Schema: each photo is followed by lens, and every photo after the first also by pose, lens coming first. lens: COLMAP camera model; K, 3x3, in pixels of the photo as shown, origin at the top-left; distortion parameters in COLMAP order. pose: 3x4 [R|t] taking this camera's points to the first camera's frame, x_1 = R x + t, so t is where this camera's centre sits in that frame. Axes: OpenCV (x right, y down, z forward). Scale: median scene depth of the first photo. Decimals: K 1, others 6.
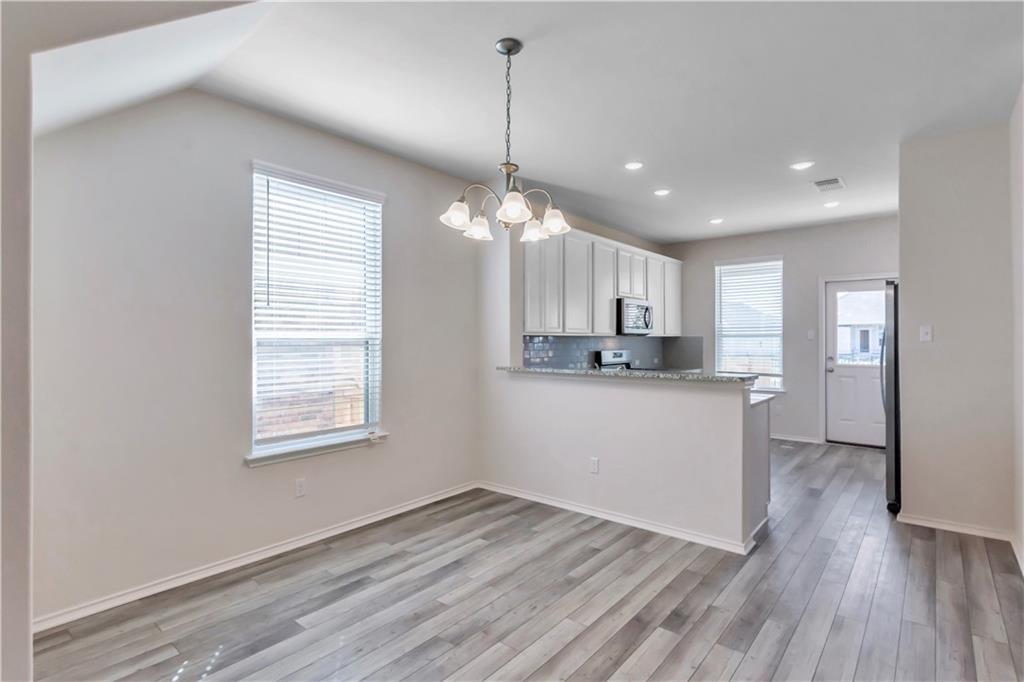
lens RADIAL K [[496.7, 0, 560.4], [0, 496.7, 337.4], [0, 0, 1]] dist [0.000556, -0.001082]
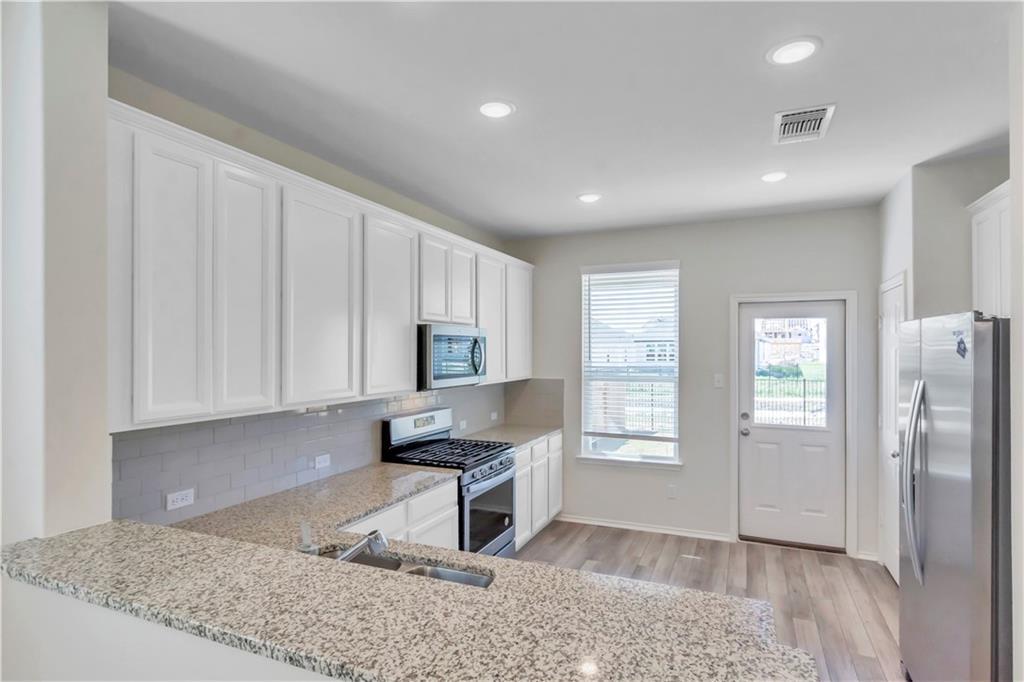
lens RADIAL K [[506.9, 0, 538.6], [0, 506.9, 349.8], [0, 0, 1]] dist [0.002954, 0.000471]
pose [[0.967952, 0.000718, 0.251136, 0.148450], [-0.001508, 0.999994, 0.002954, -0.076735], [-0.251132, -0.003239, 0.967947, 0.621630]]
